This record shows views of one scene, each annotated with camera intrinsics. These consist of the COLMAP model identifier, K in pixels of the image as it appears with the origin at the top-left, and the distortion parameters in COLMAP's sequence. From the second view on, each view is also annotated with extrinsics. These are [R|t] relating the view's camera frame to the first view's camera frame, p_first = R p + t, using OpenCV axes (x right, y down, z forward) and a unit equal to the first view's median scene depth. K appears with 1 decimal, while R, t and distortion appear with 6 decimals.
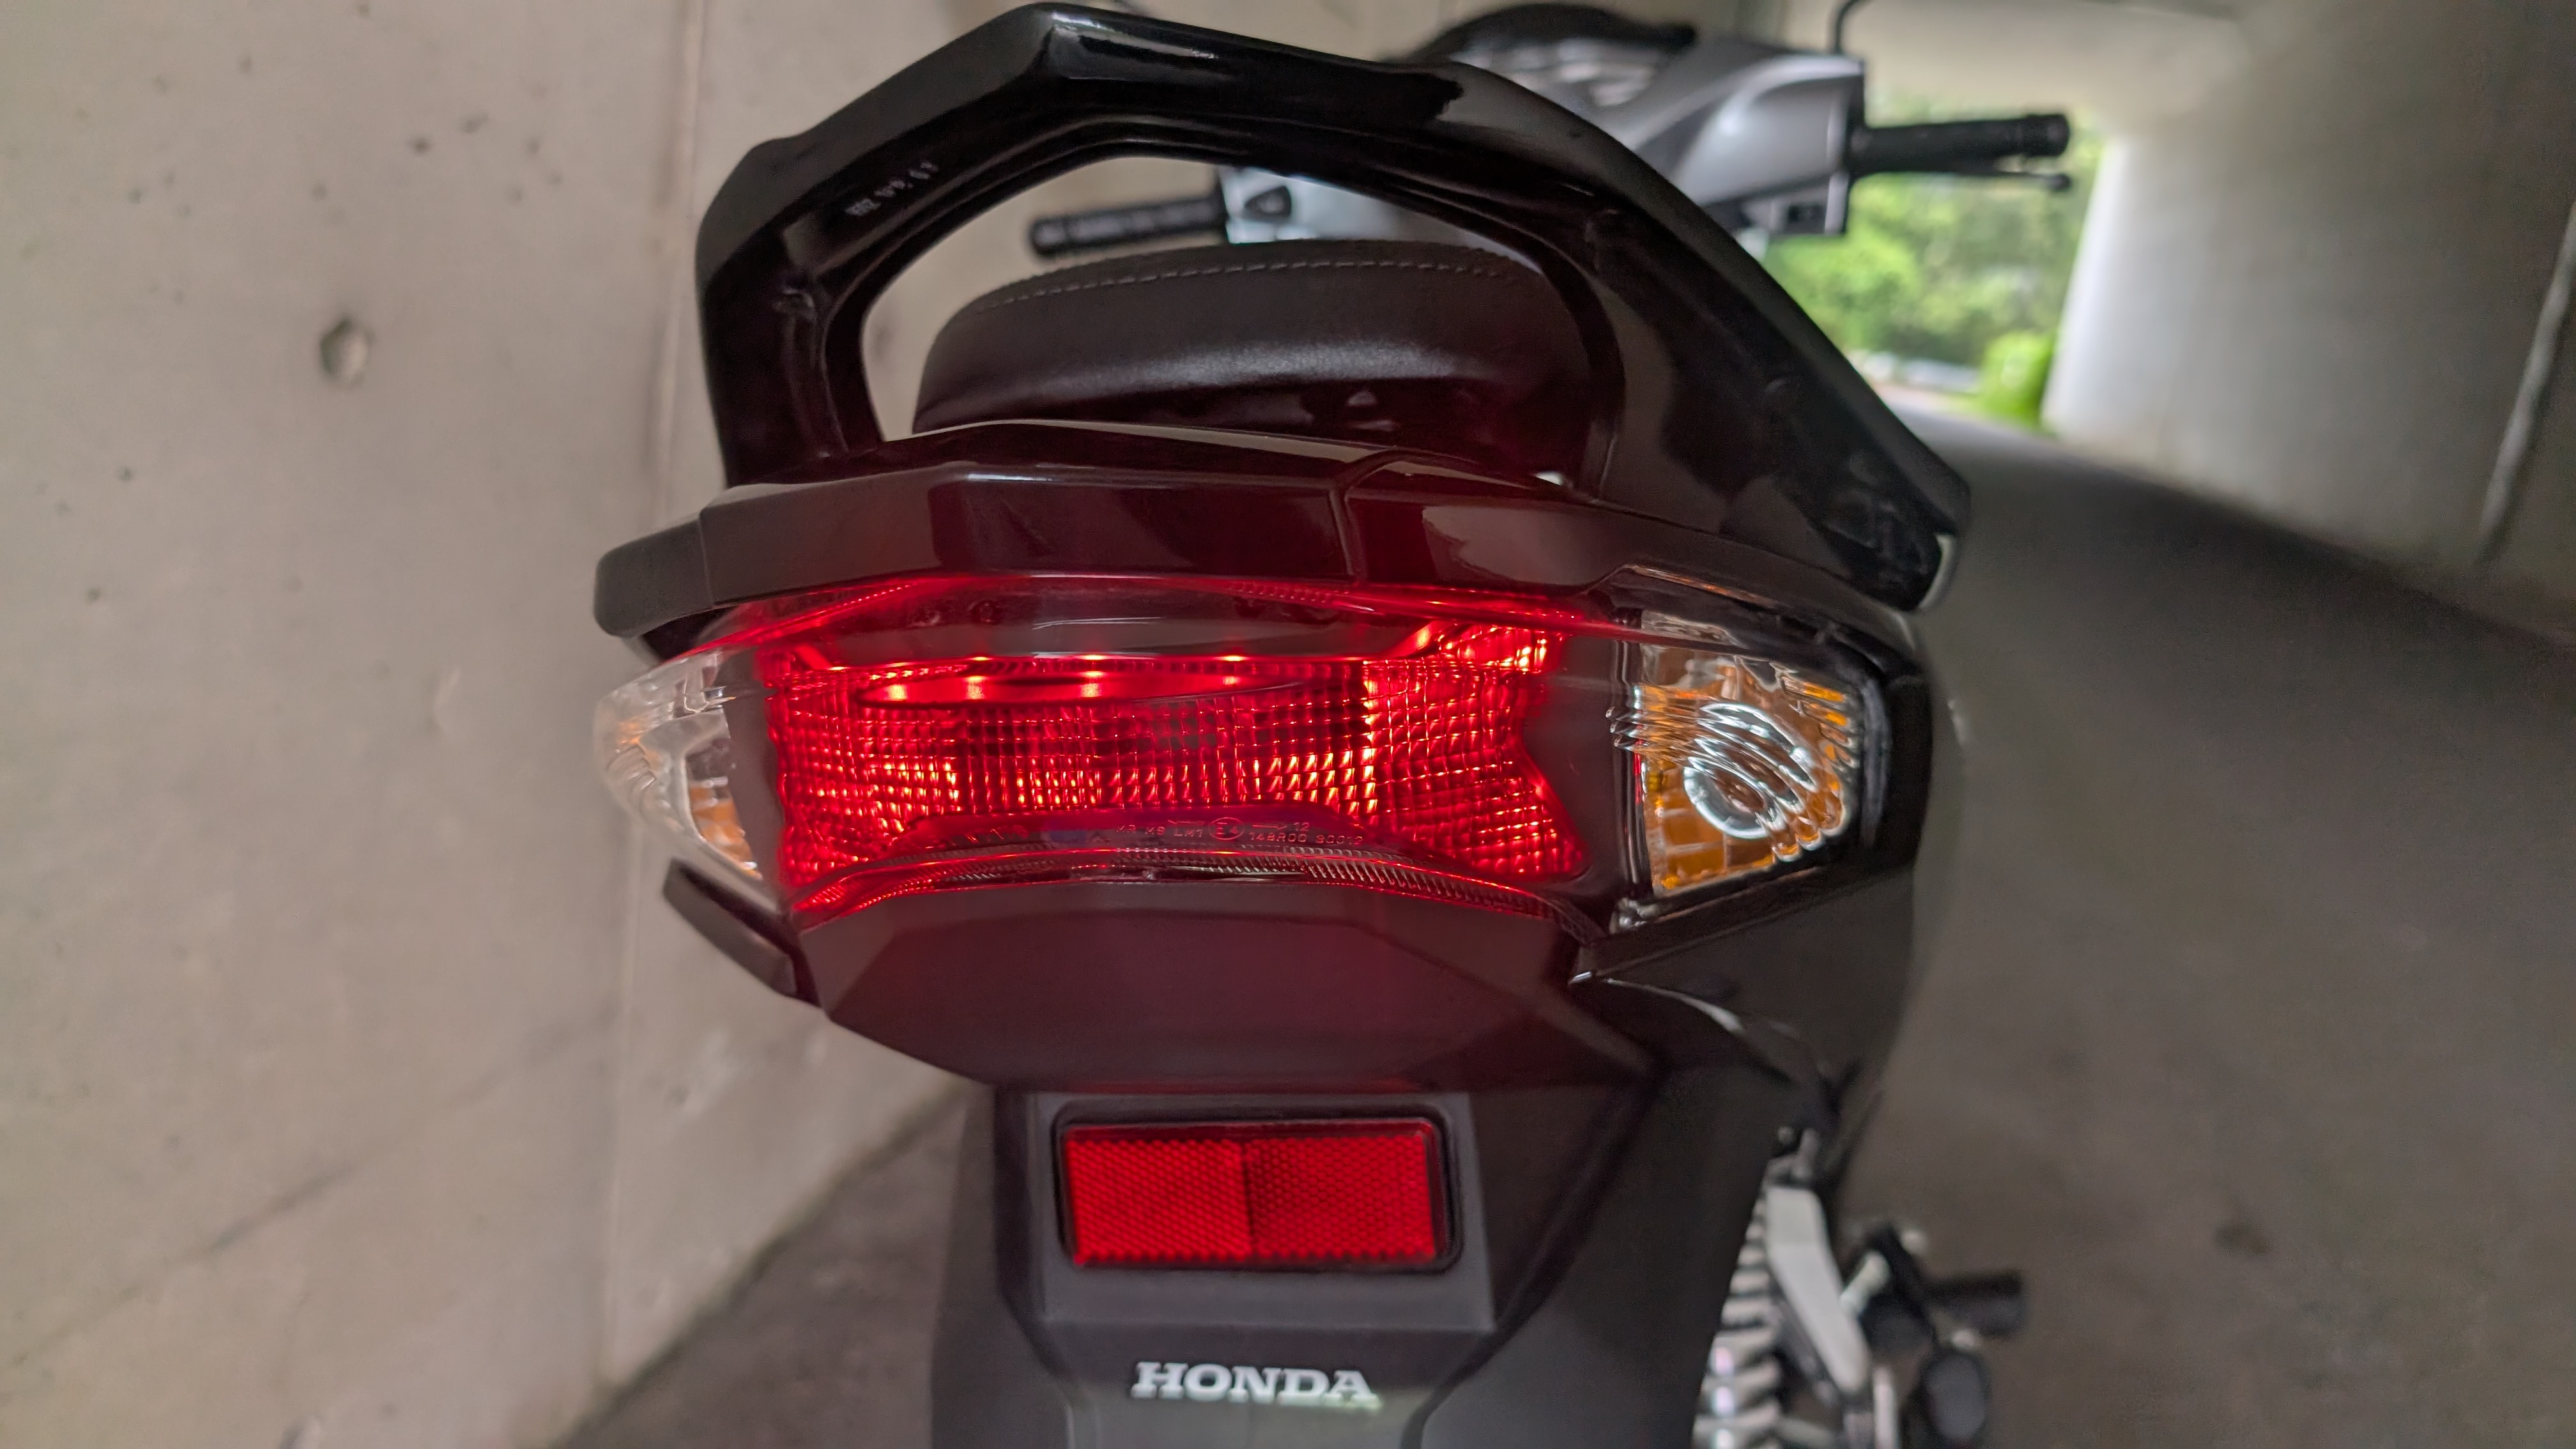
lens RADIAL K [[1900.8, 0, 1314.3], [0, 1900.8, 723.6], [0, 0, 1]] dist [-0.008982, 0.000318]
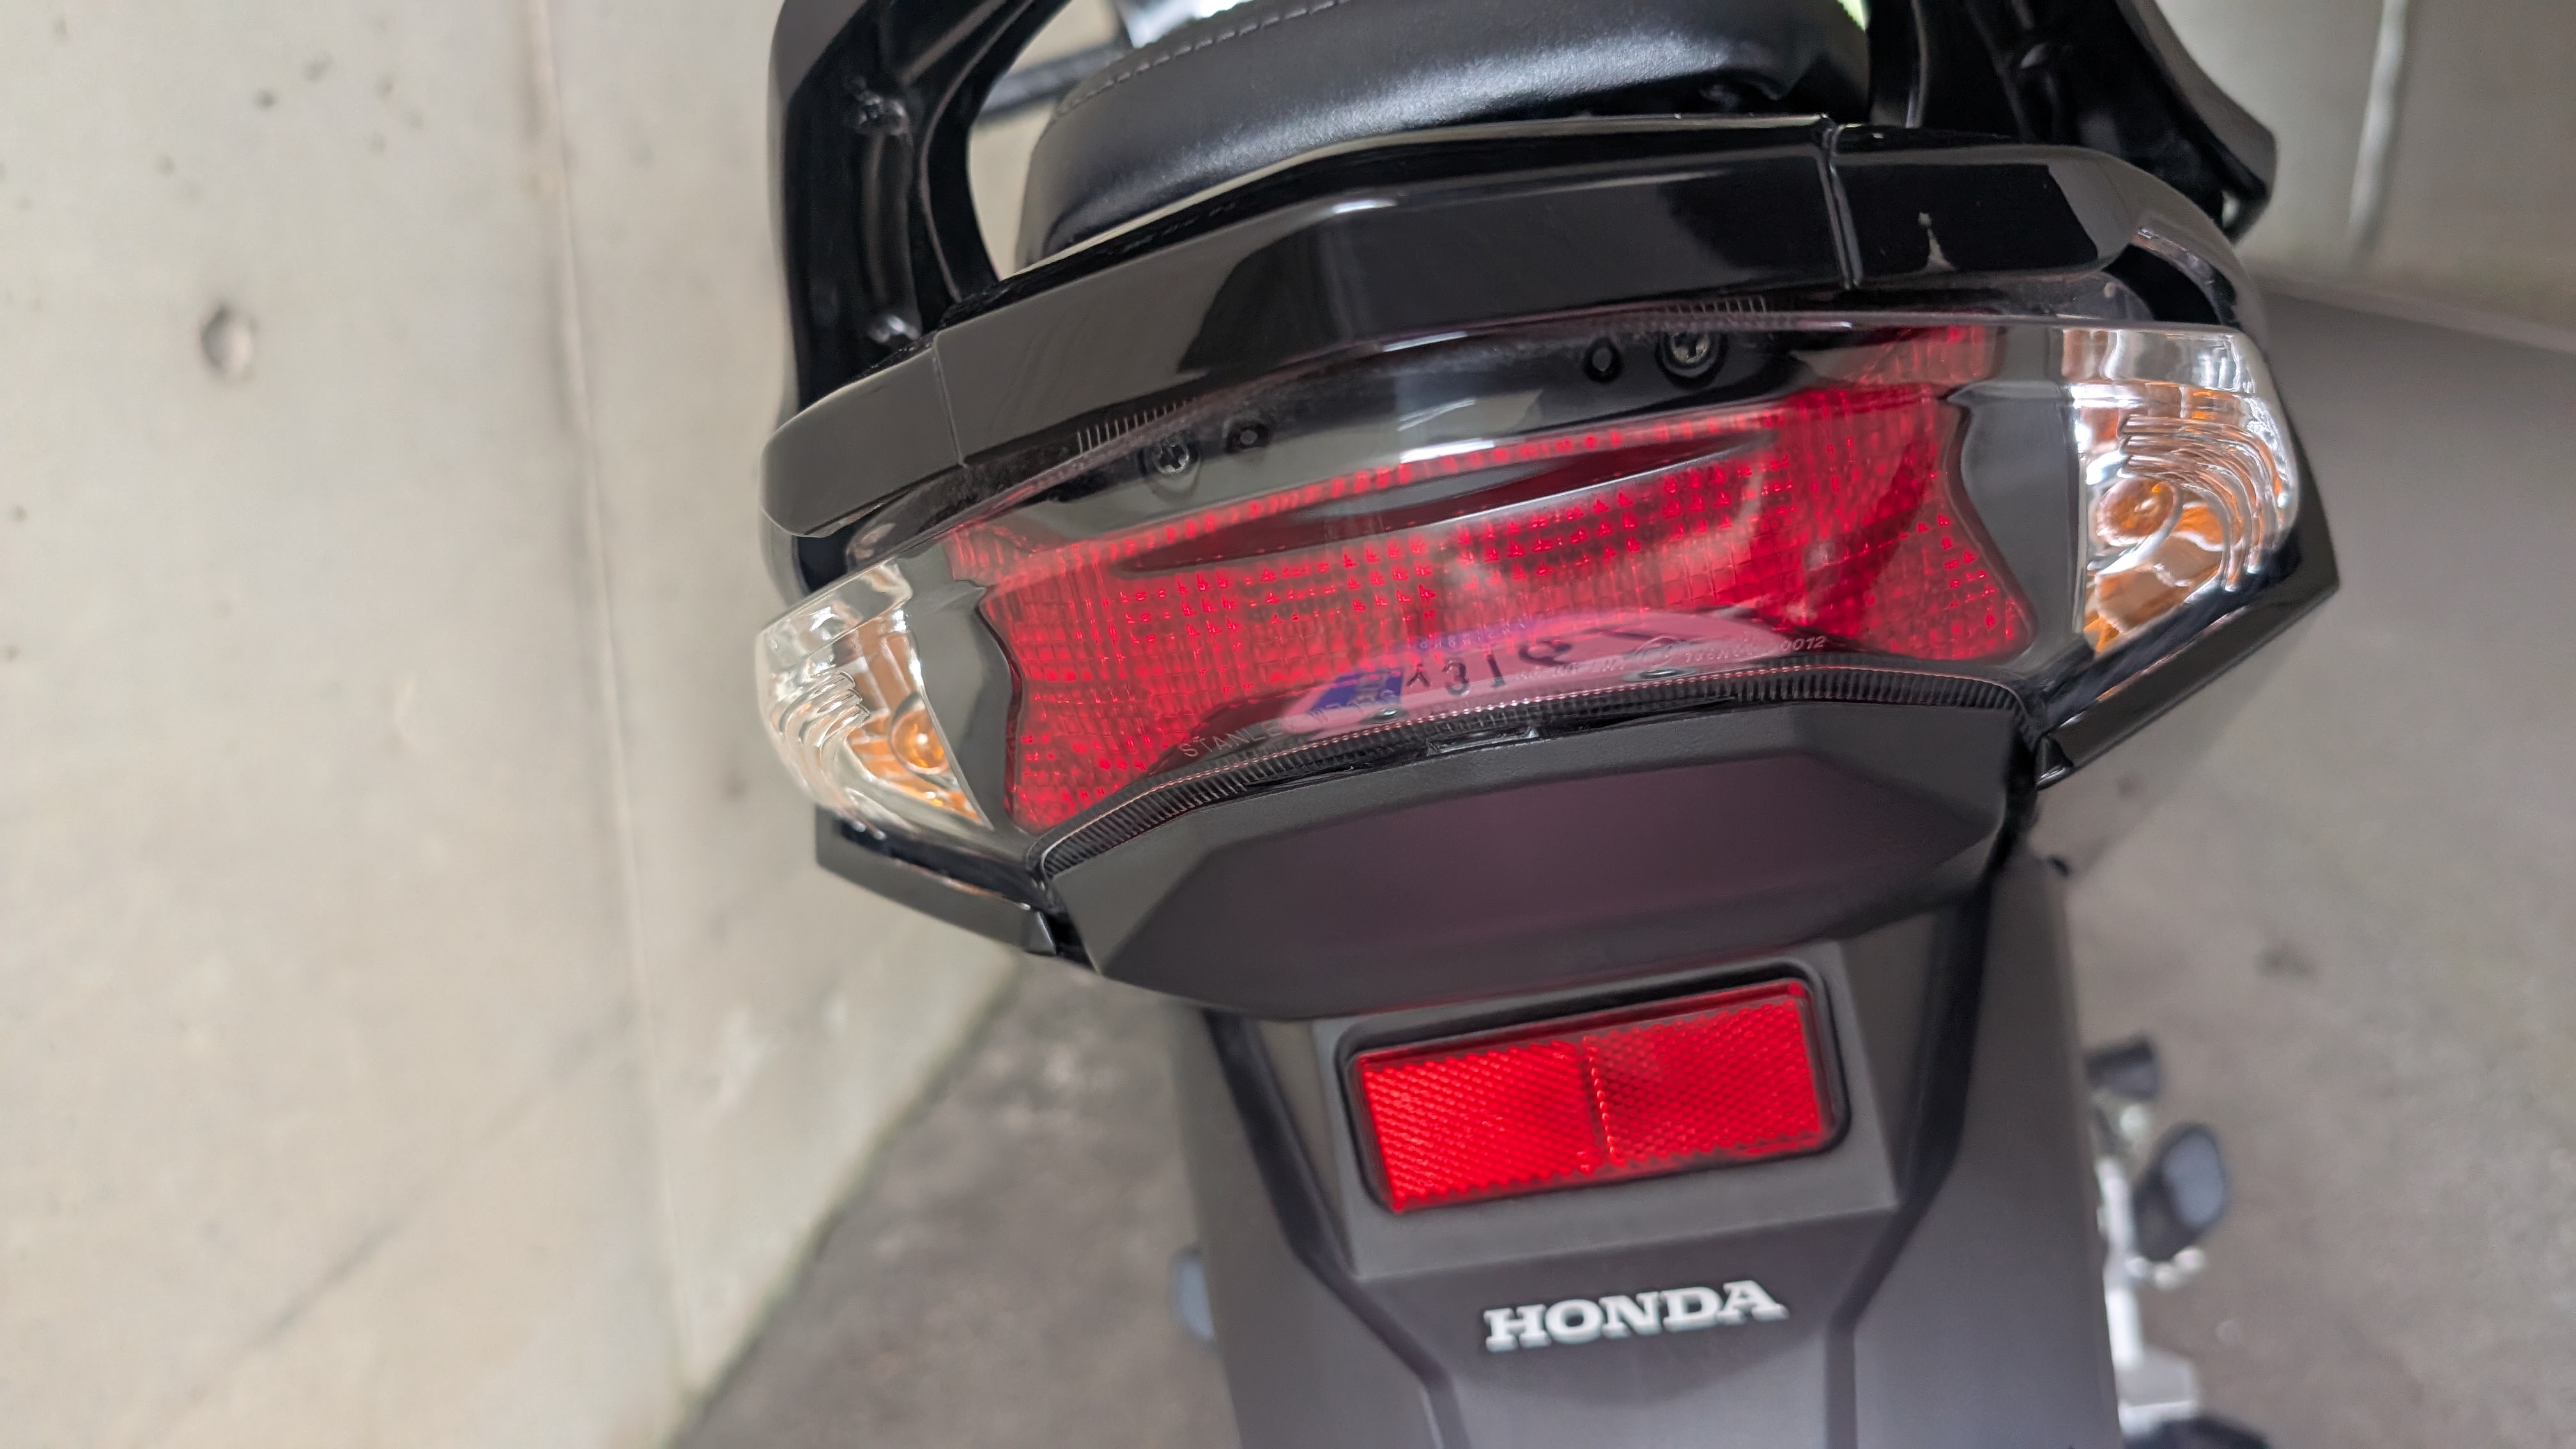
lens RADIAL K [[1900.8, 0, 1264.8], [0, 1900.8, 735.0], [0, 0, 1]] dist [-0.008982, 0.000318]
pose [[0.986493, -0.162327, 0.021936, -0.079448], [0.160514, 0.984680, 0.068120, 0.003640], [-0.032658, -0.063679, 0.997436, 0.080770]]
